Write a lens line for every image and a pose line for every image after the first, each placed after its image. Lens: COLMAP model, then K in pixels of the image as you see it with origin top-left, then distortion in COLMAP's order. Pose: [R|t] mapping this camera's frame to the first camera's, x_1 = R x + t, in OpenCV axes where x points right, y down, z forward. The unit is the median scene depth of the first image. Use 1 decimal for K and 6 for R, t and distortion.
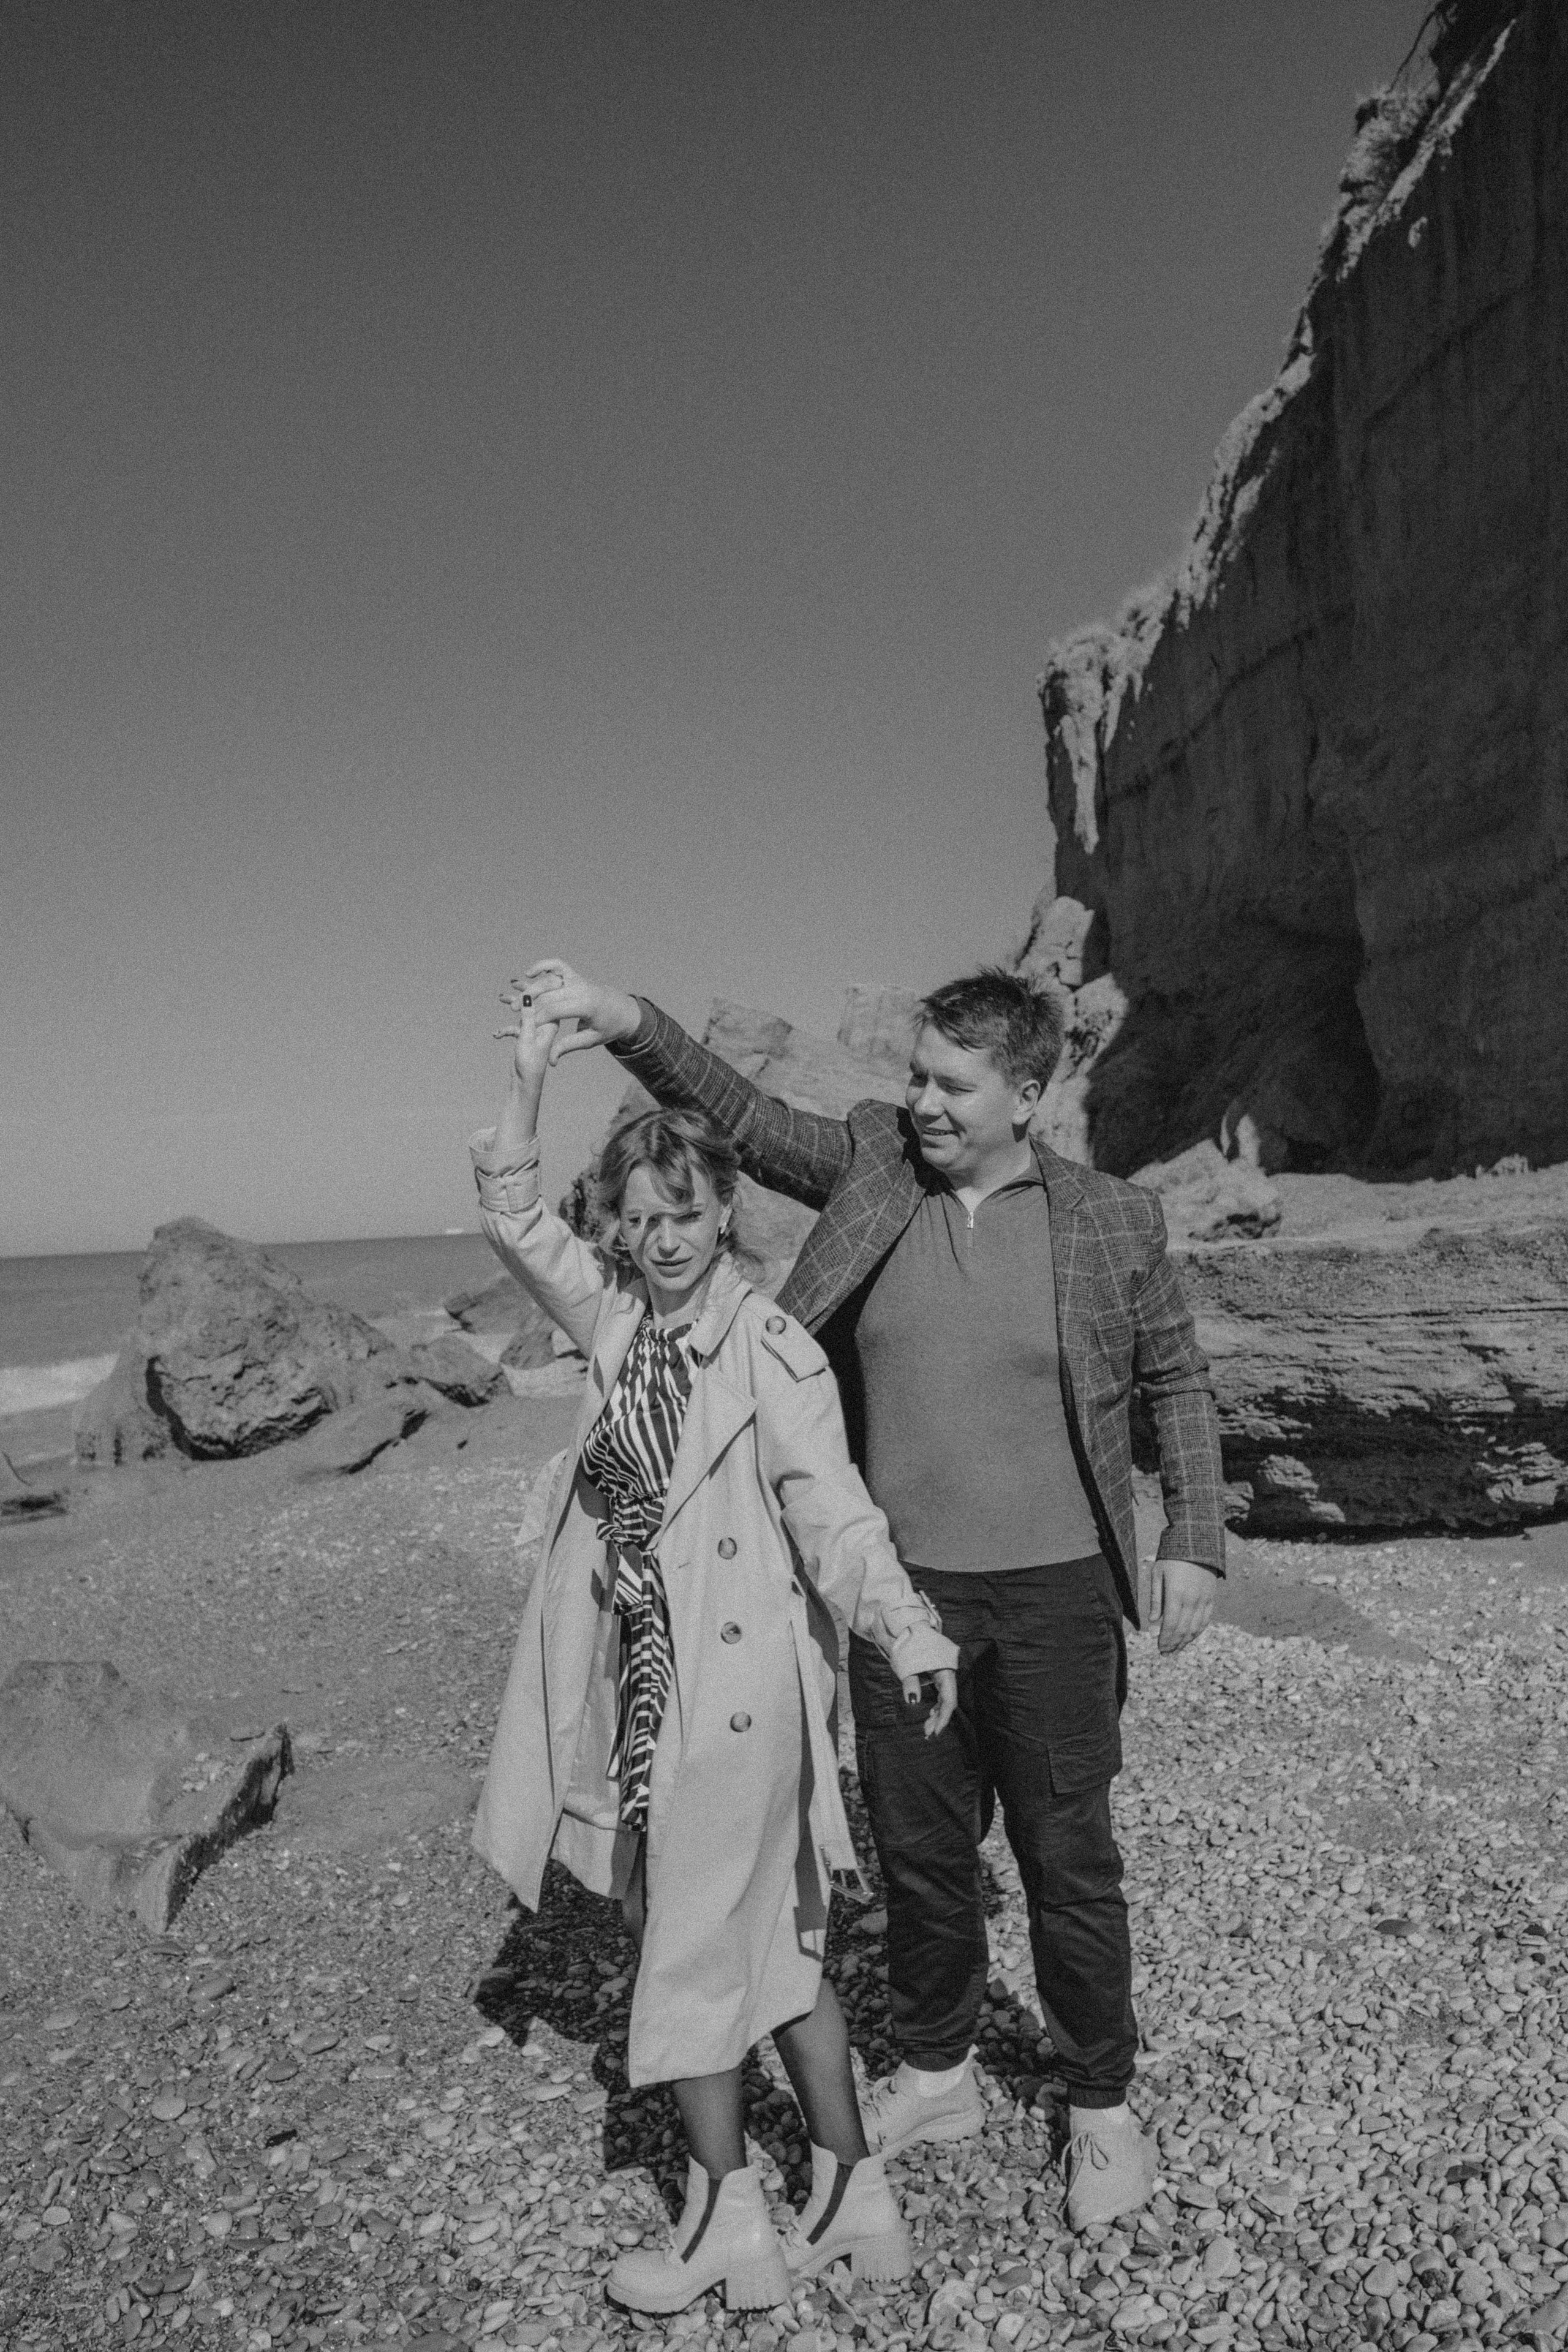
lens RADIAL K [[2314.1, 0, 762.8], [0, 2314.1, 1131.0], [0, 0, 1]] dist [-0.053950, 0.000000]
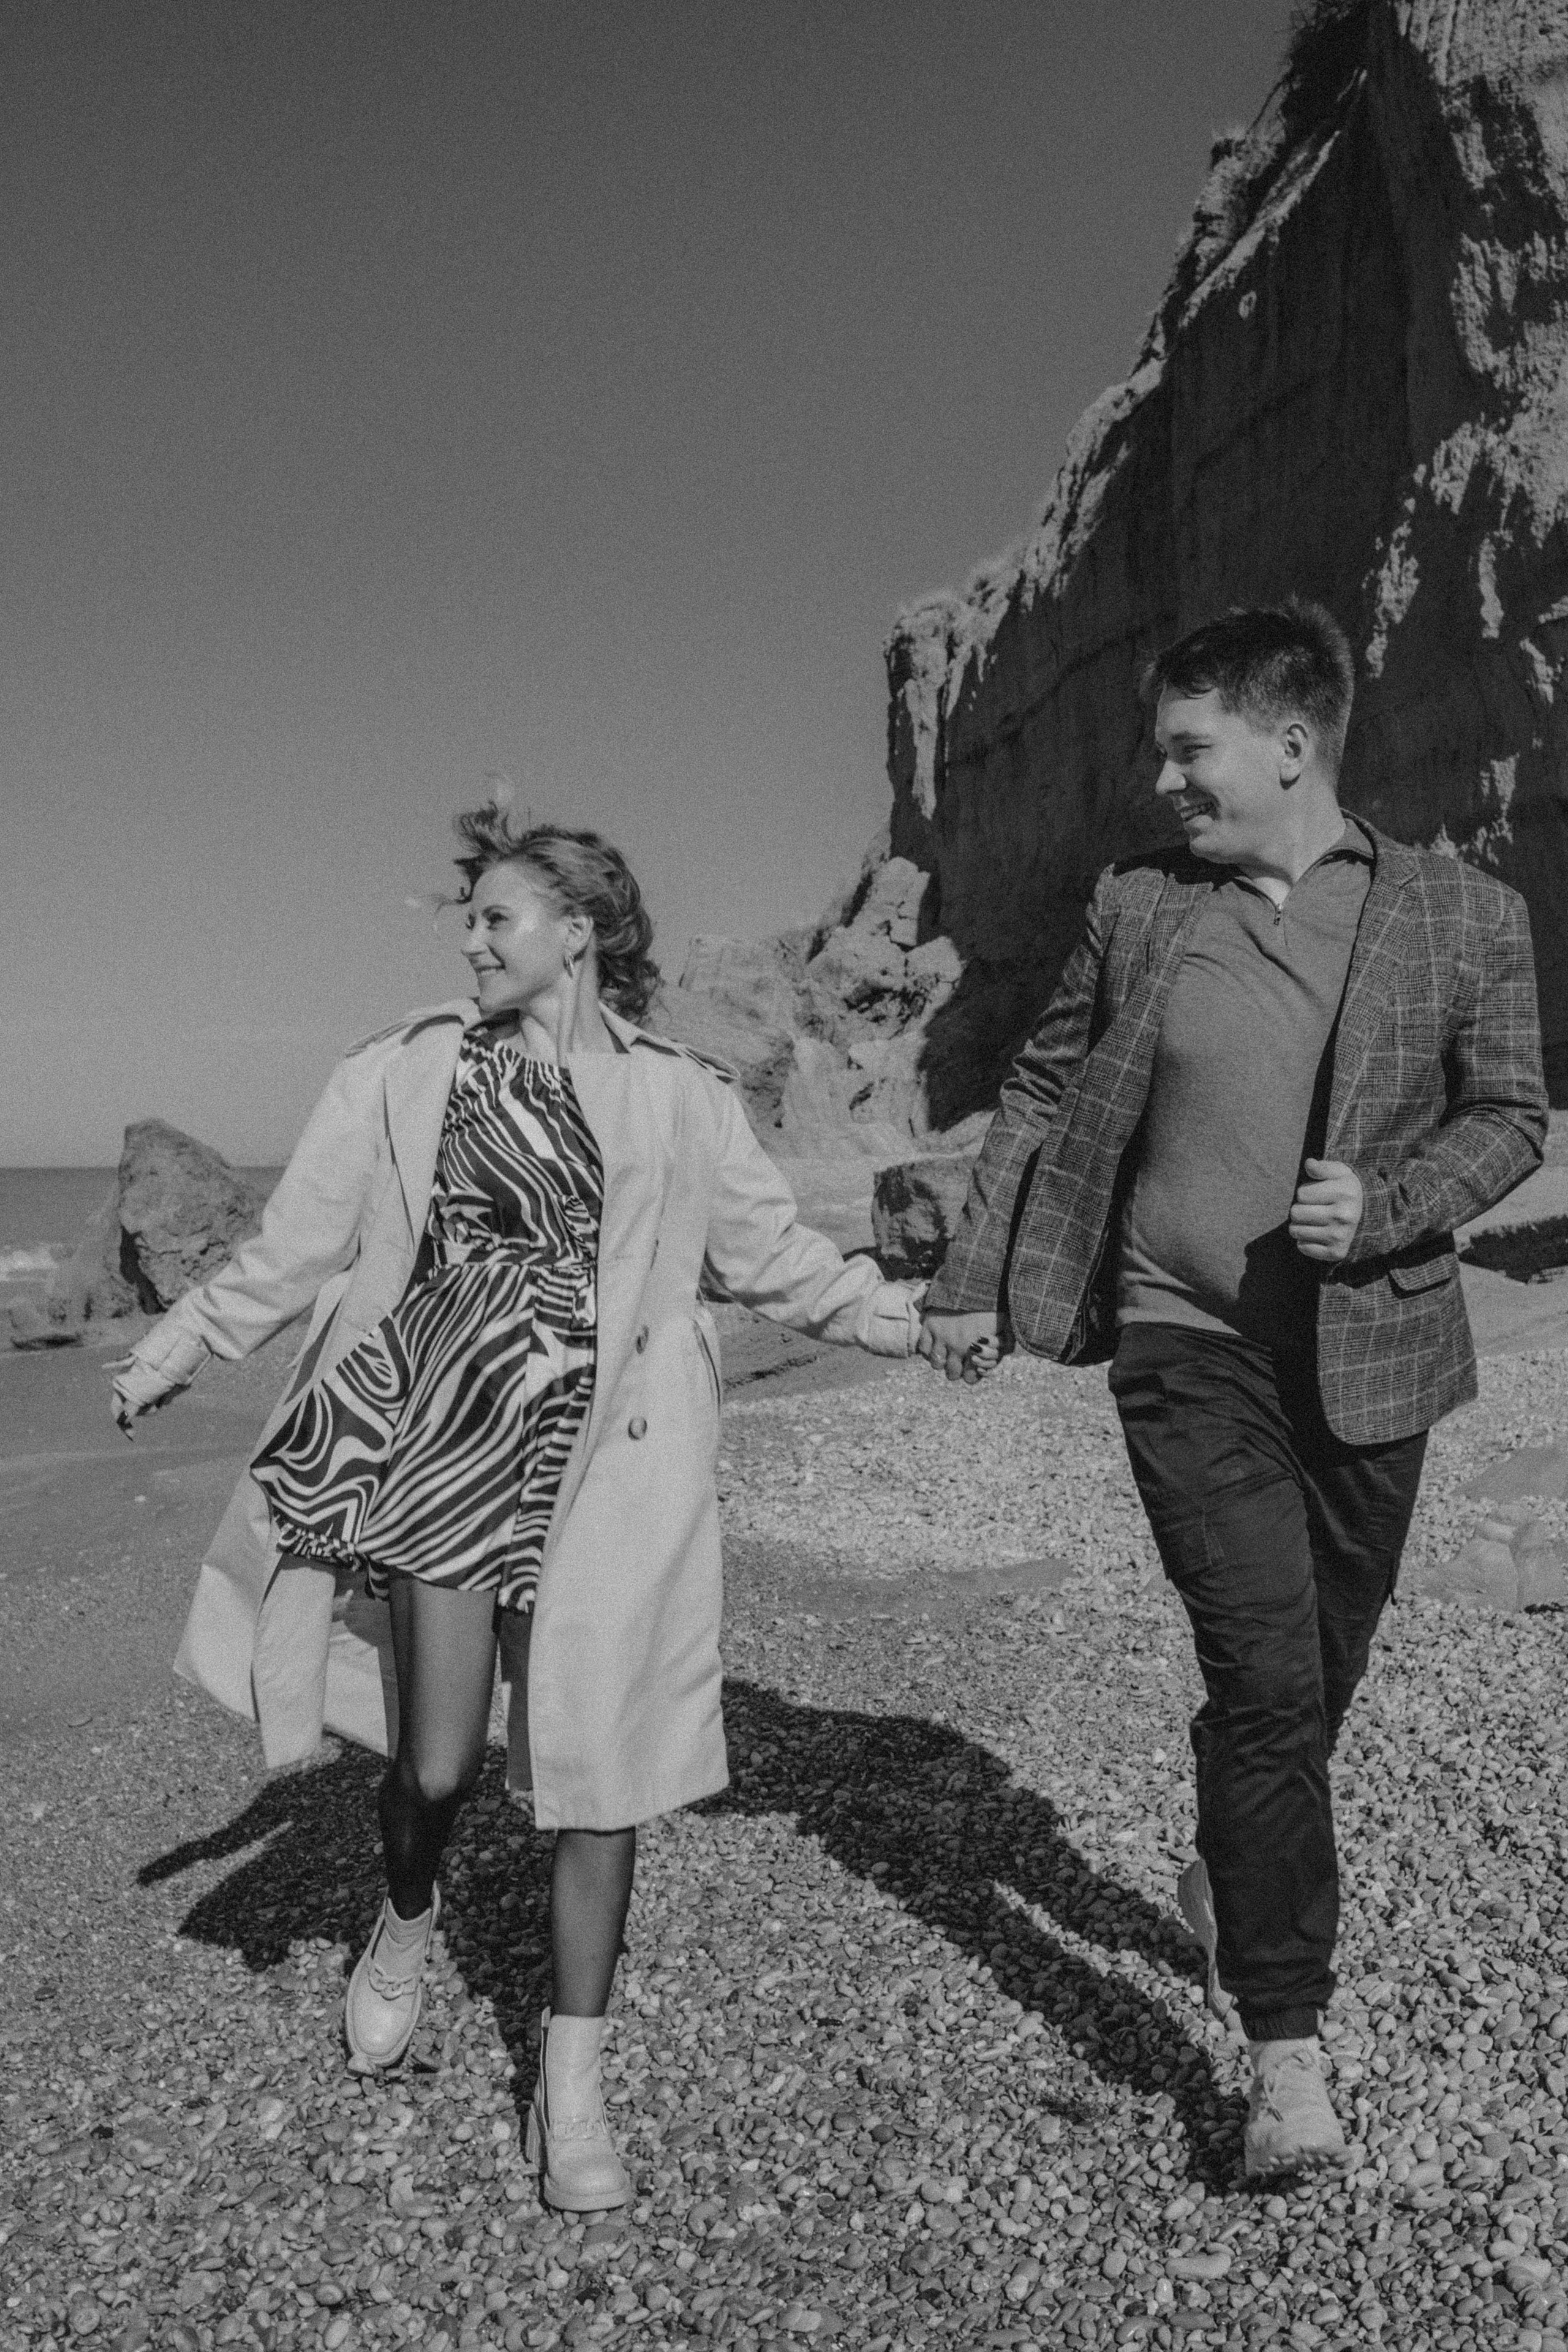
lens RADIAL K [[2539.0, 0, 782.4], [0, 2539.0, 1167.6], [0, 0, 1]] dist [-0.100019, 0.000000]
pose [[0.994473, 0.048462, 0.093142, -0.025772], [-0.051749, 0.998108, 0.033208, 0.001621], [-0.091356, -0.037844, 0.995099, -0.160968]]
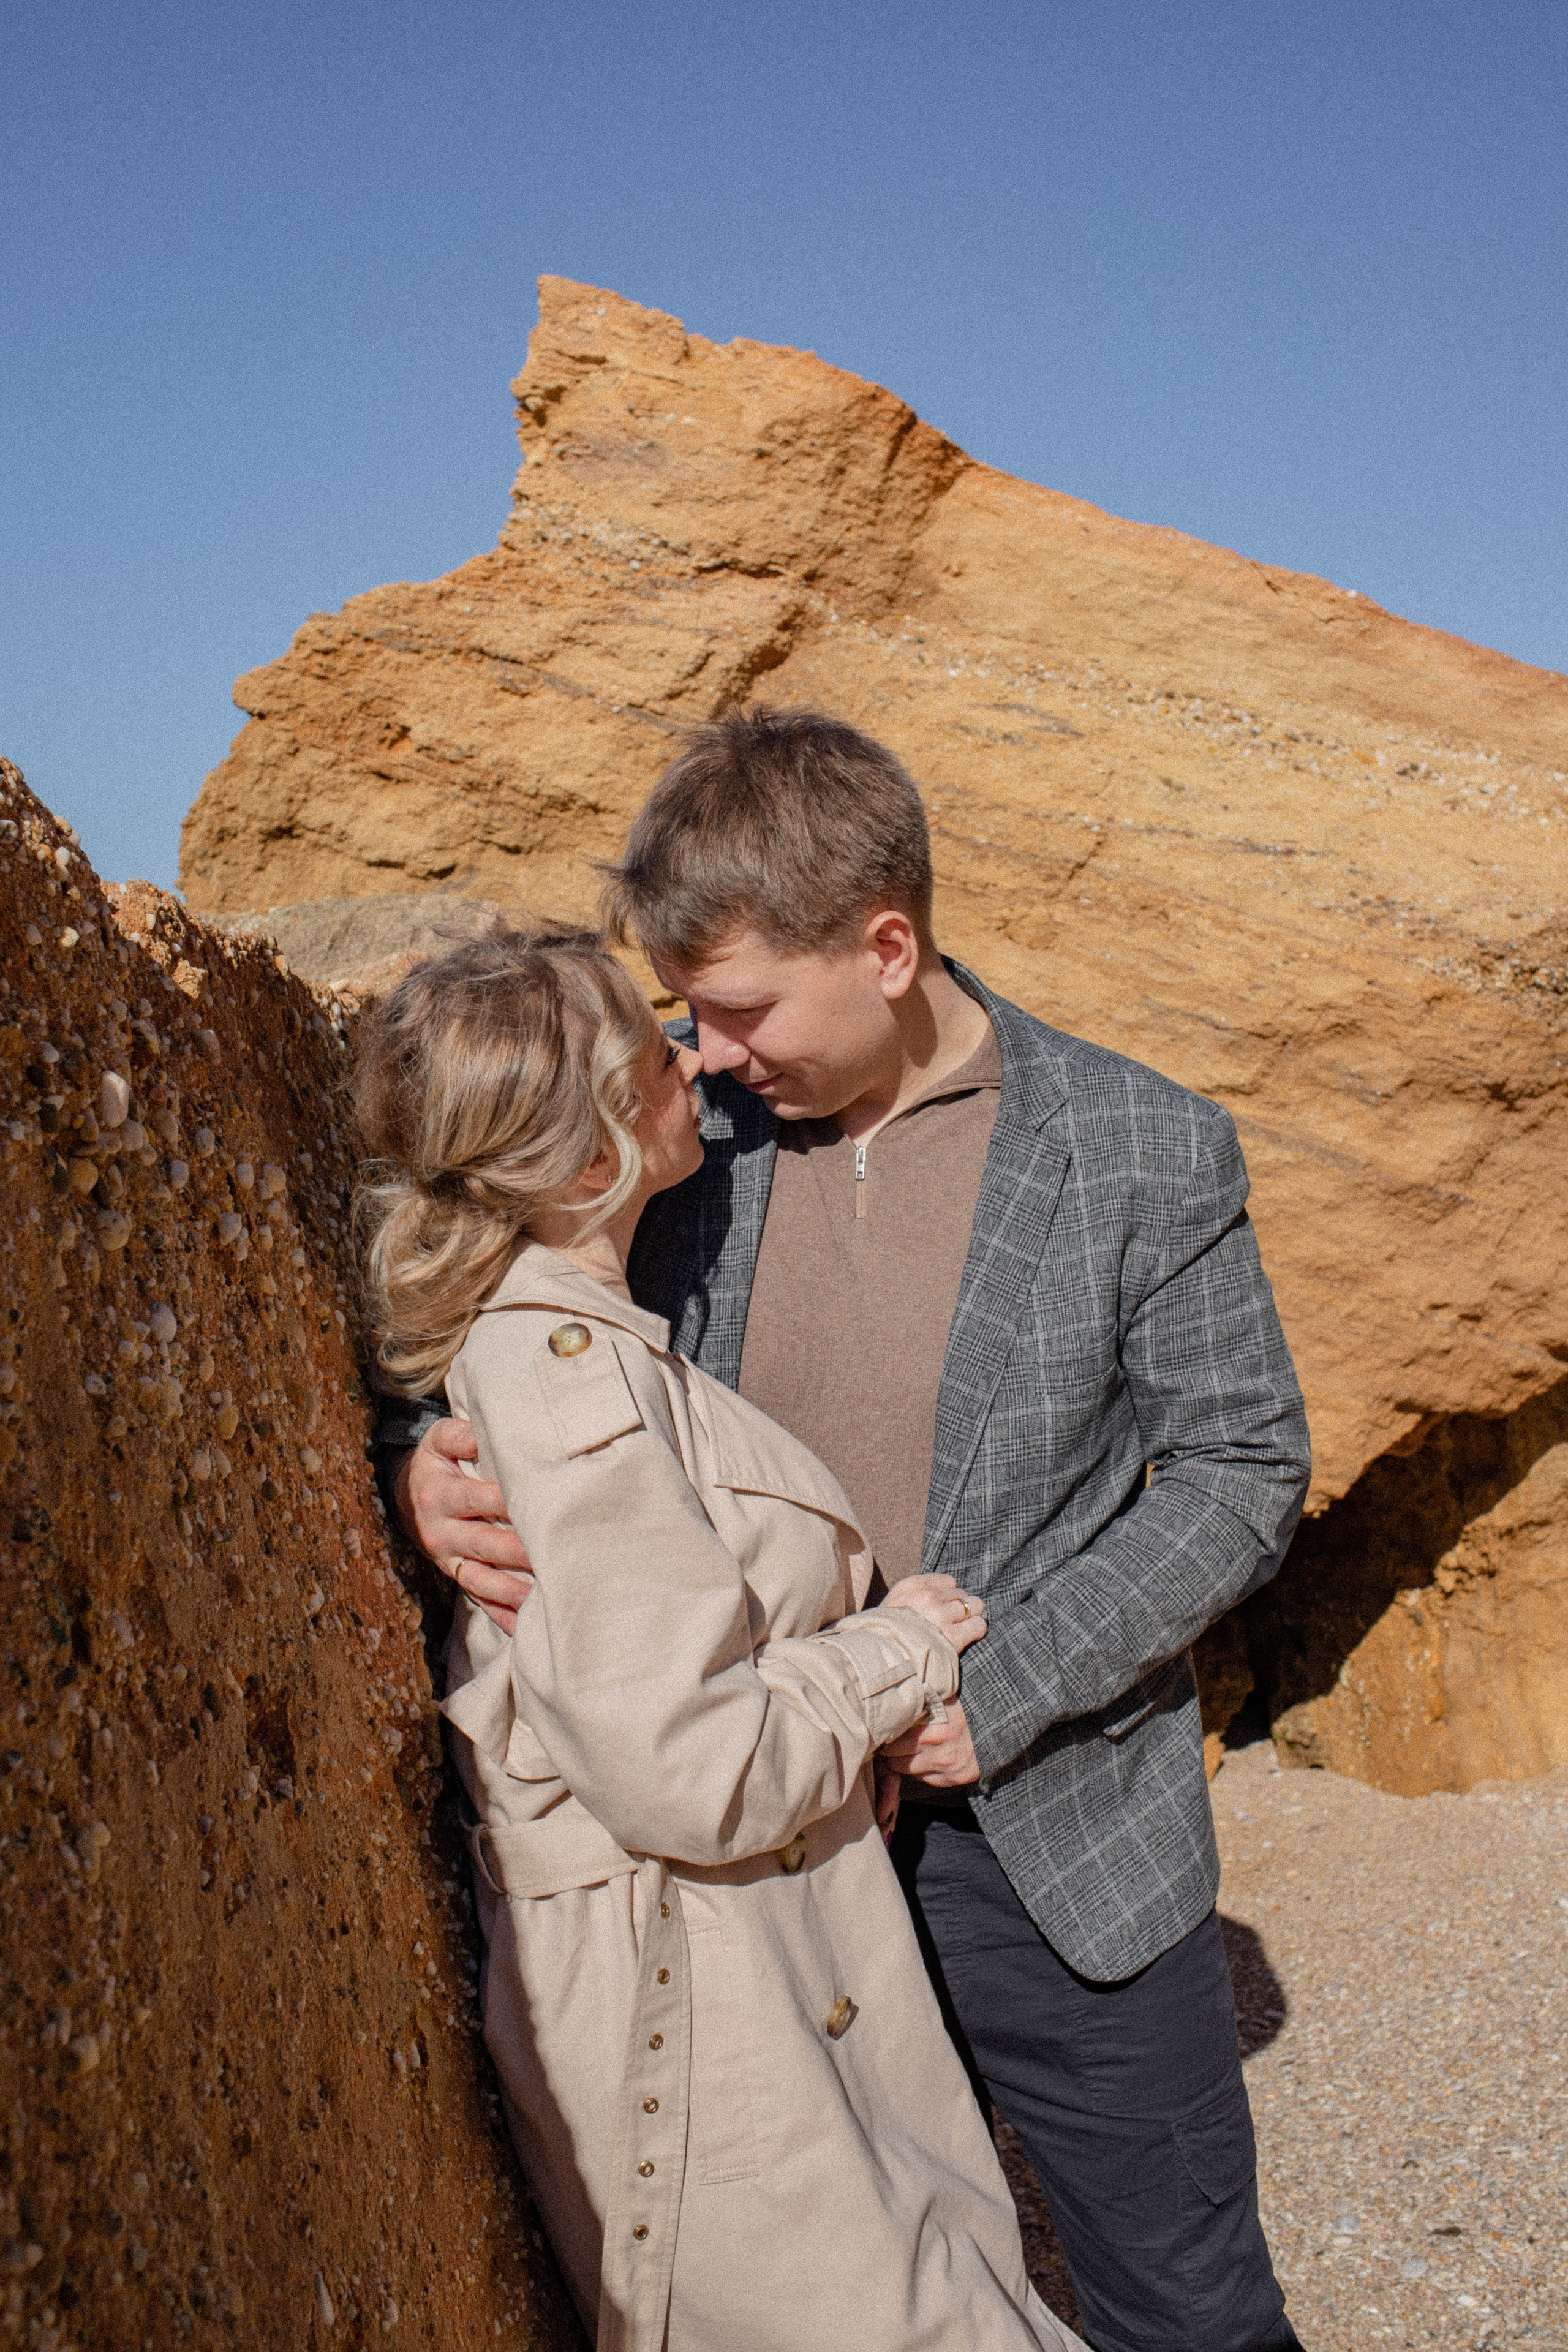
lens RADIAL K [[2314.1, 0, 752.4], [0, 2314.1, 1191.5], [0, 0, 1]] dist [-0.053950, 0.000000]
pose [[0.953580, 0.070945, -0.292663, 0.034112], [-0.042945, 0.993957, 0.101021, -0.001277], [0.298061, -0.083764, 0.950864, 0.483065]]
